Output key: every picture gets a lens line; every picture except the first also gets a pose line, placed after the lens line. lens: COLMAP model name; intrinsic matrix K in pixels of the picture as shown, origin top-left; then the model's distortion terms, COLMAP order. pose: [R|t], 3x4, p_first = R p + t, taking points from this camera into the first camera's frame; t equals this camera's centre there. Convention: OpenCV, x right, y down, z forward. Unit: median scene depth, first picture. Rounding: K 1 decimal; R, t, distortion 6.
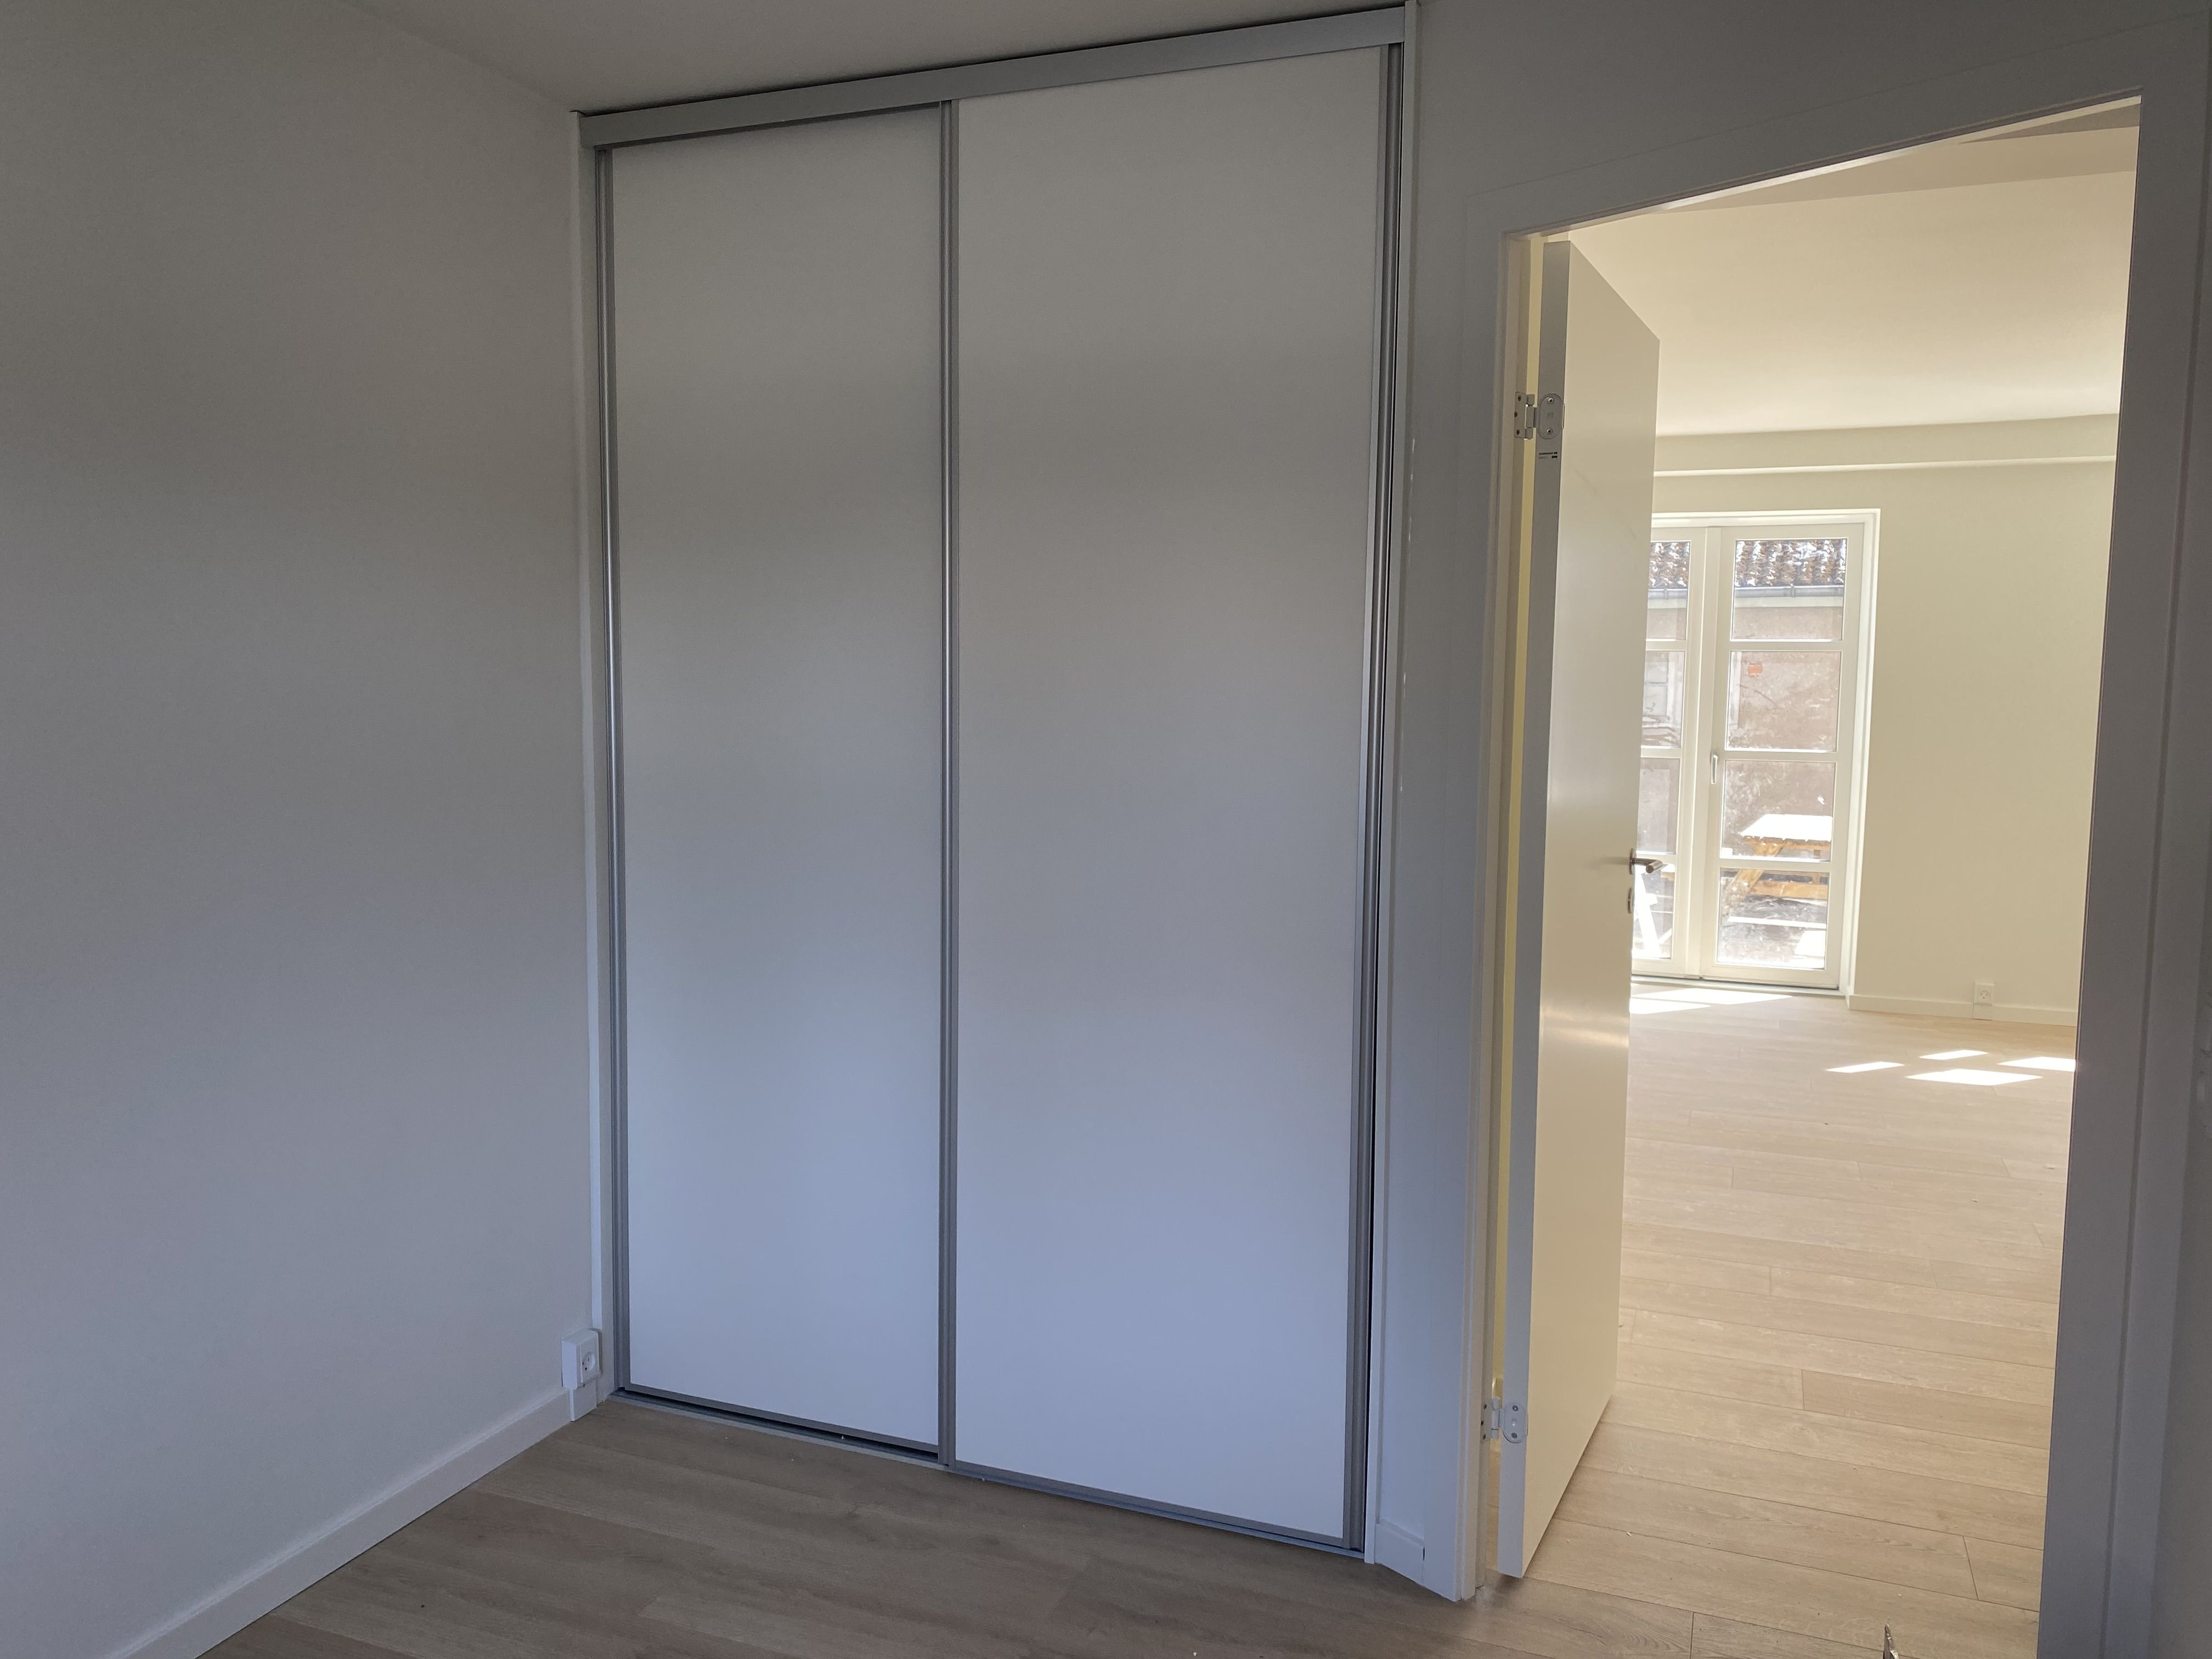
lens RADIAL K [[1686.9, 0, 1098.7], [0, 1686.9, 820.2], [0, 0, 1]] dist [0.036721, -0.039557]
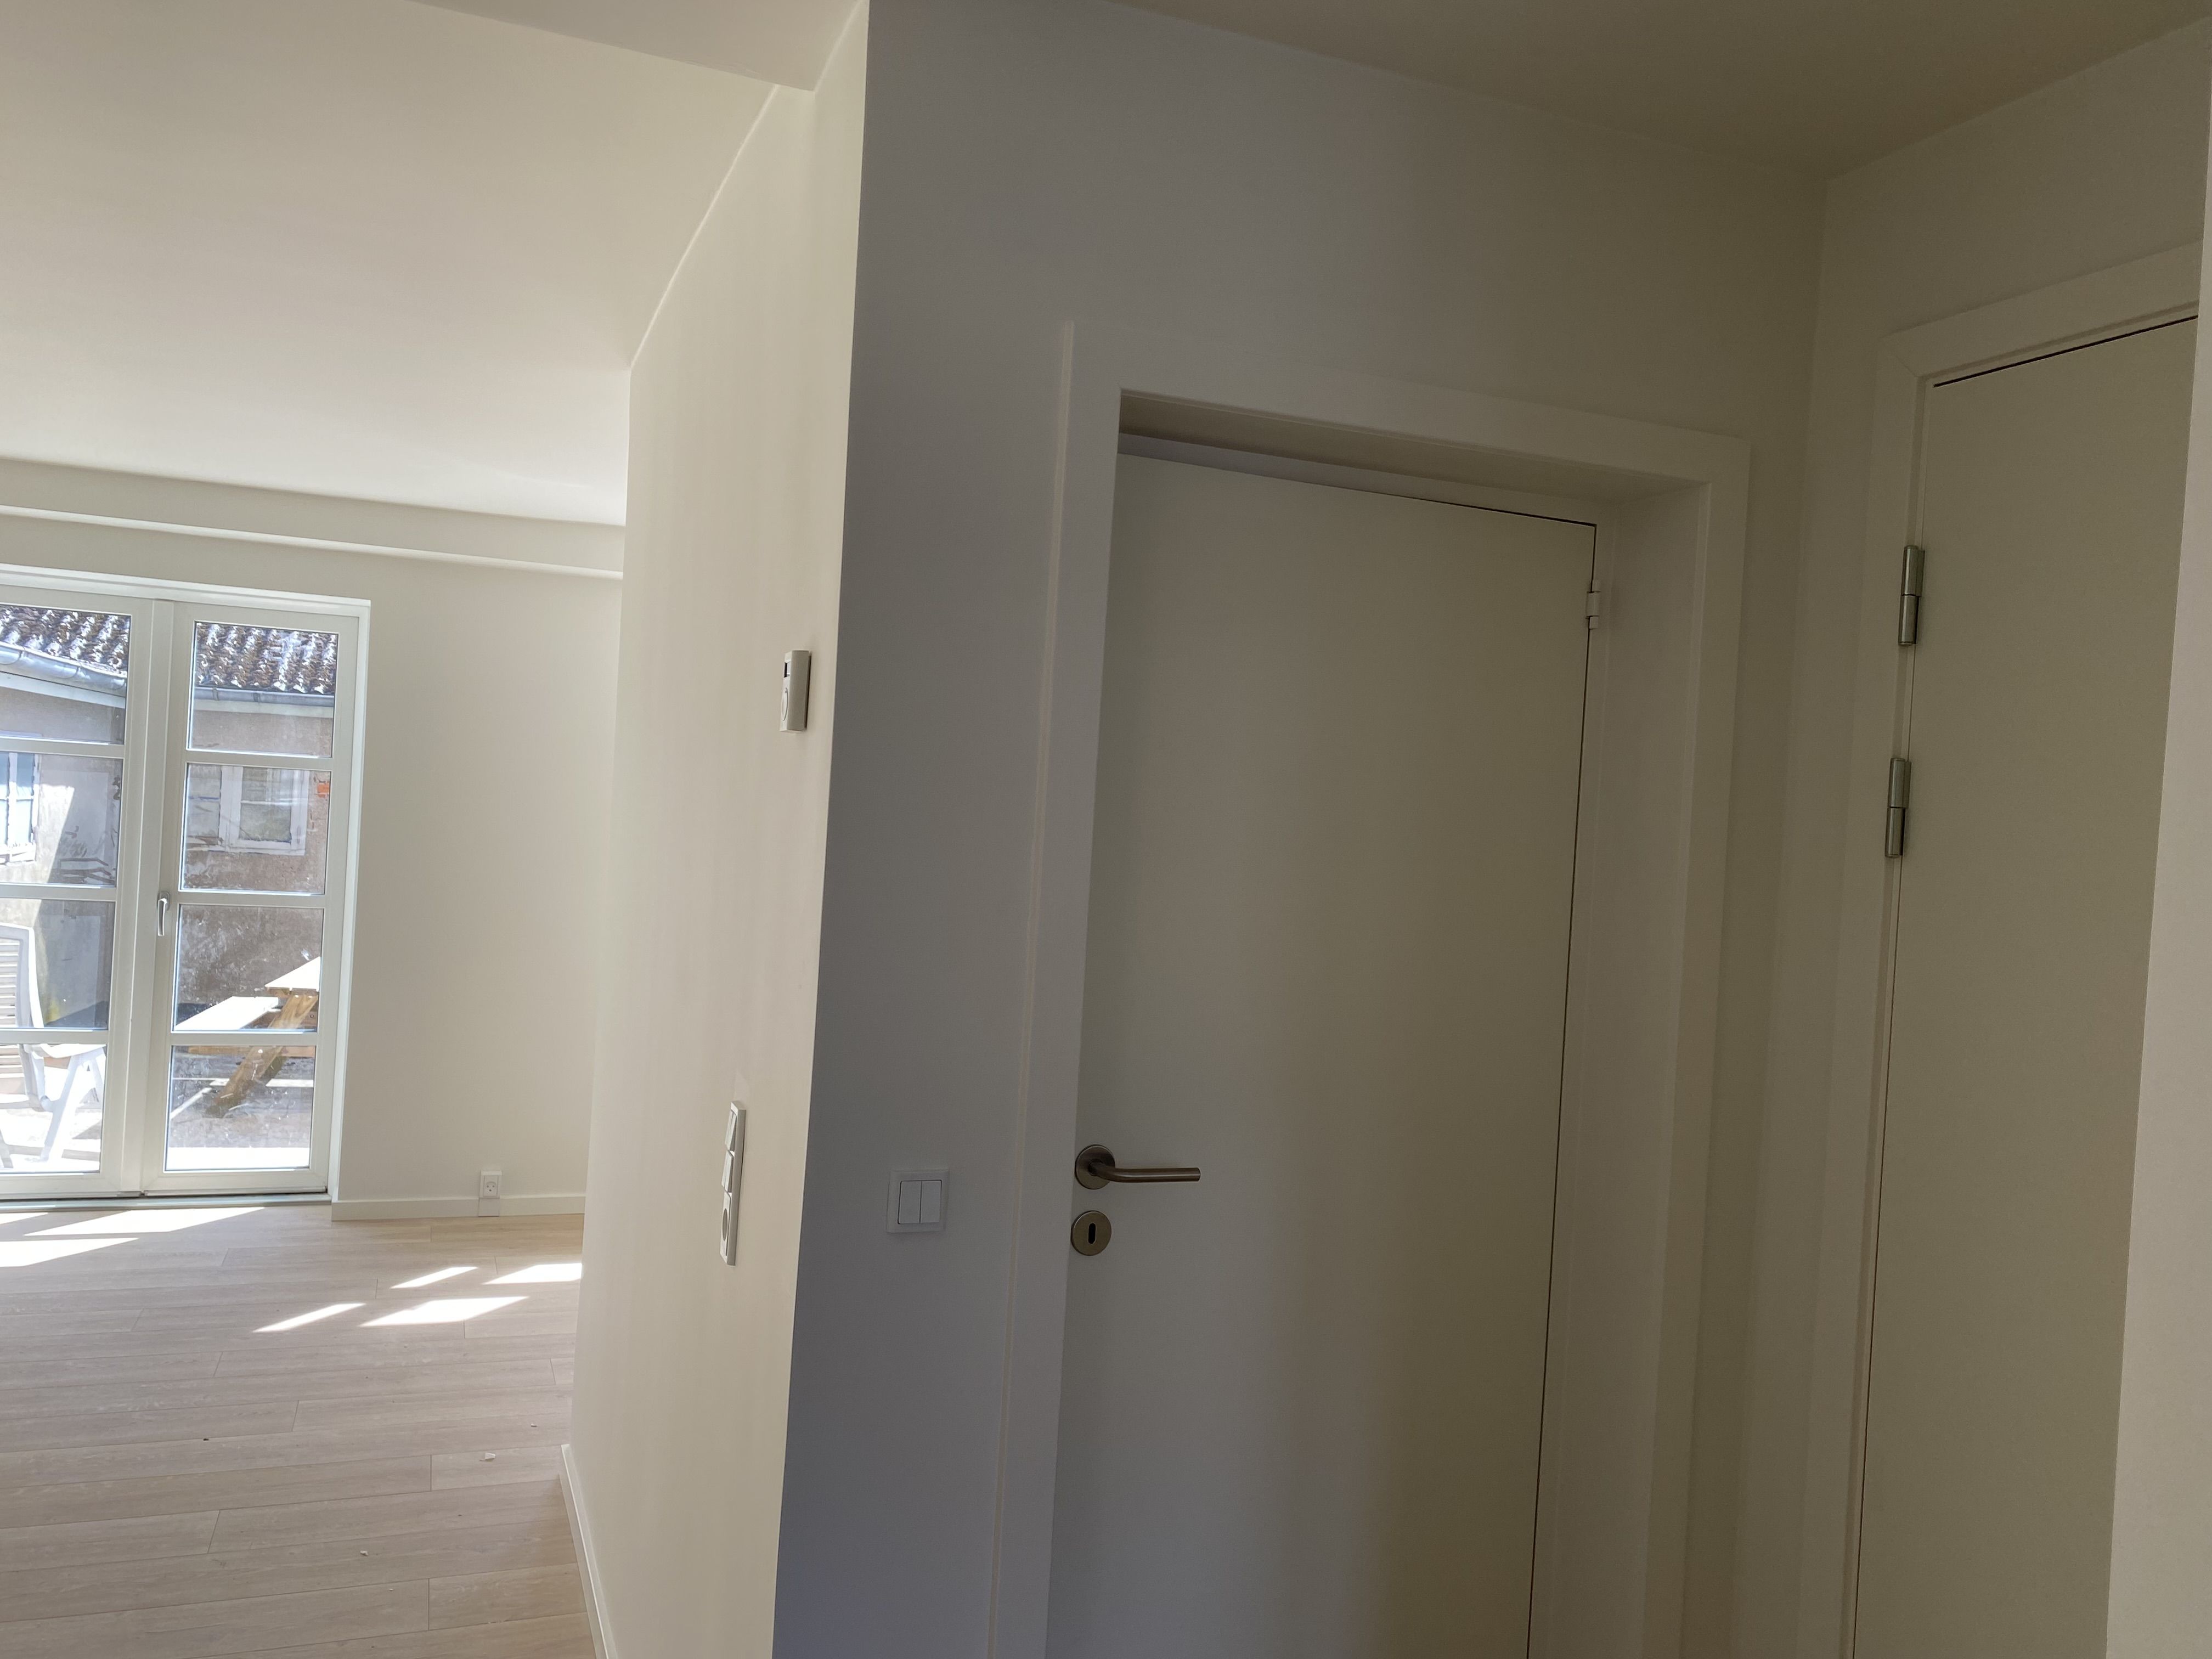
lens RADIAL K [[1686.9, 0, 1098.7], [0, 1686.9, 820.2], [0, 0, 1]] dist [0.036721, -0.039557]
pose [[0.729528, 0.039544, 0.682807, 0.150498], [0.008846, 0.997698, -0.067232, -0.018541], [-0.683894, 0.055088, 0.727499, 0.161097]]
